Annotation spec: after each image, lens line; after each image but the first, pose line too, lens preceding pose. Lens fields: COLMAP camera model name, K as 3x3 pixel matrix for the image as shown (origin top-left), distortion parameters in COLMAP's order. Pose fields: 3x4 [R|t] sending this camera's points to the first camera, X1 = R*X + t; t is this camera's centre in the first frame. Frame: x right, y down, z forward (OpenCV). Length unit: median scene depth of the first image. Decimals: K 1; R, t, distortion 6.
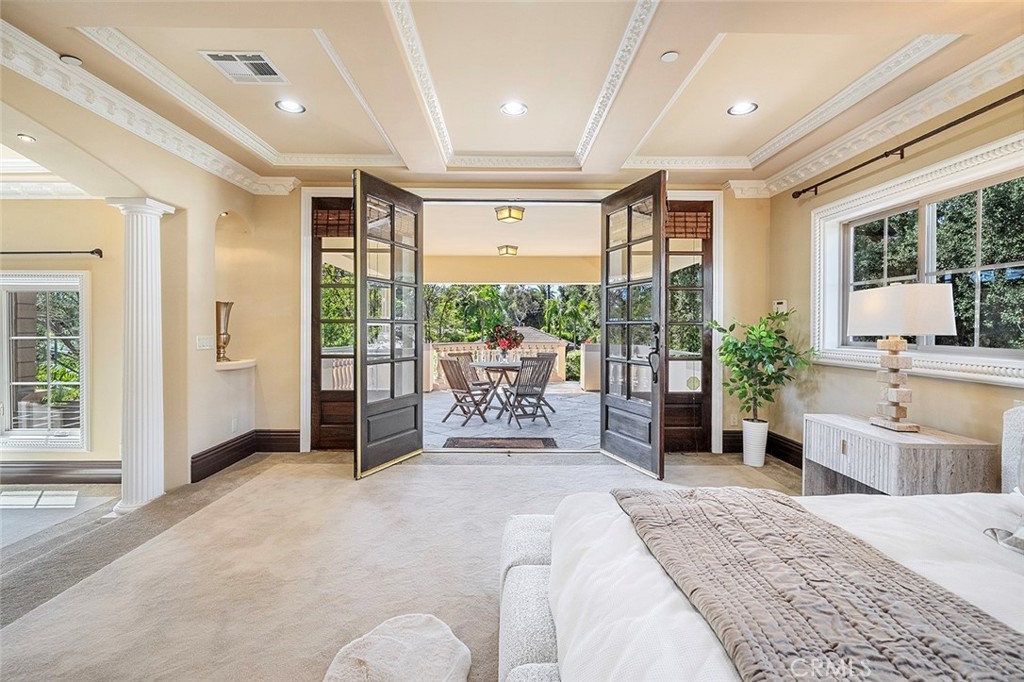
lens RADIAL K [[470.1, 0, 510.8], [0, 470.1, 335.6], [0, 0, 1]] dist [0.001500, 0.000465]
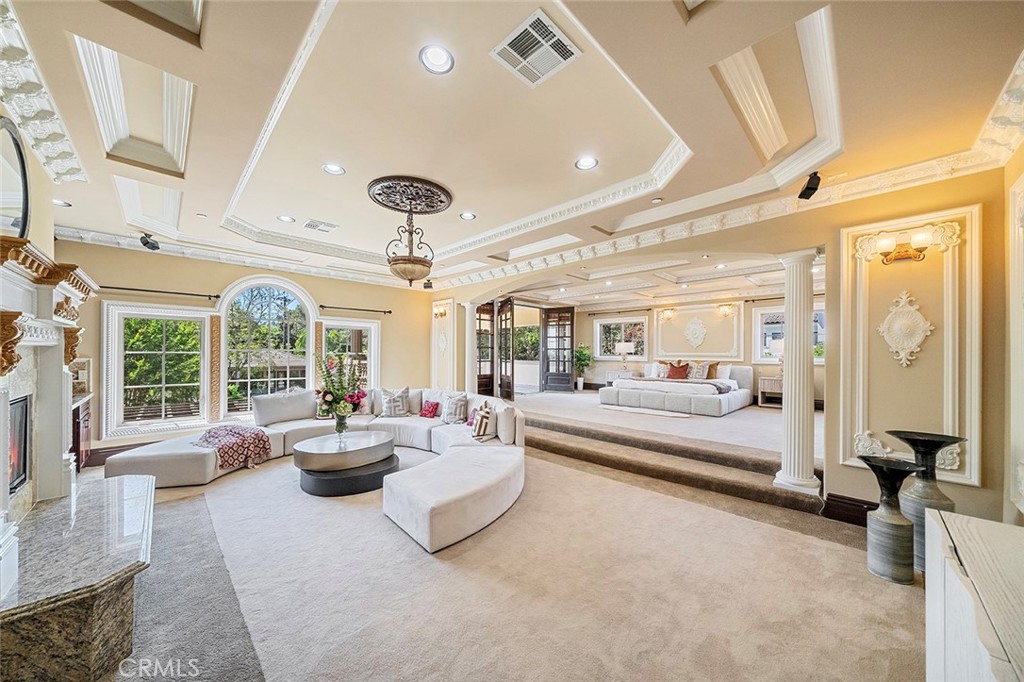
lens RADIAL K [[354.1, 0, 516.1], [0, 354.1, 353.7], [0, 0, 1]] dist [-0.001566, 0.000121]
pose [[0.708337, 0.004099, 0.705862, -1.629175], [0.005390, 0.999923, -0.011216, 0.029361], [-0.705853, 0.011749, 0.708260, -0.508302]]
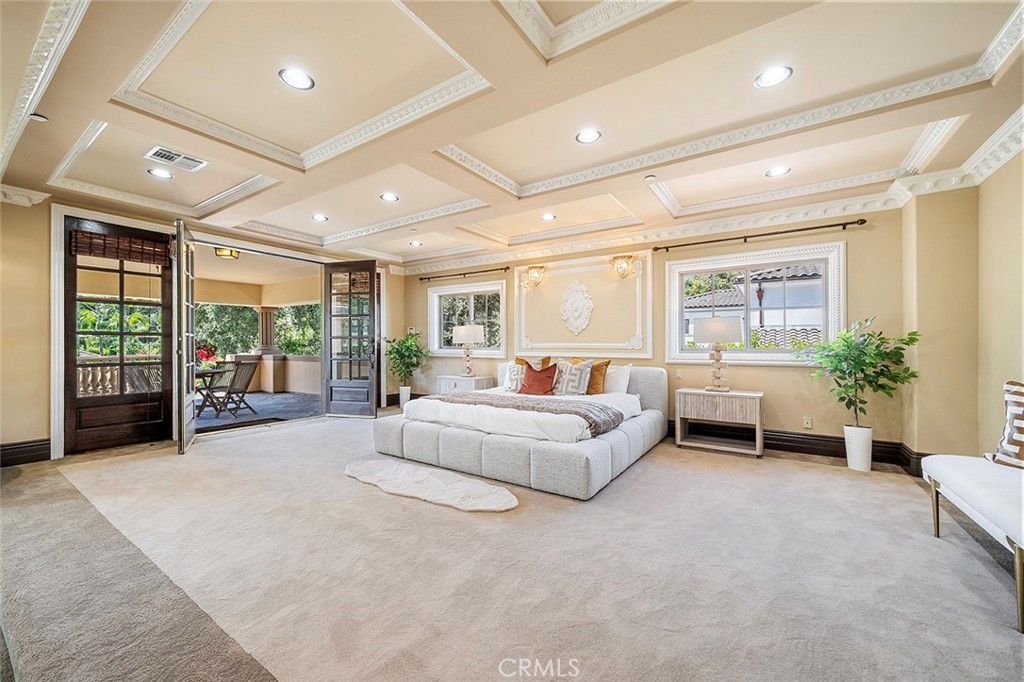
lens RADIAL K [[394.7, 0, 511.9], [0, 394.7, 343.2], [0, 0, 1]] dist [0.001712, 0.000084]
pose [[0.560503, -0.000762, 0.828152, -0.622642], [0.013791, 0.999870, -0.008413, 0.014677], [-0.828037, 0.016137, 0.560441, -0.337205]]
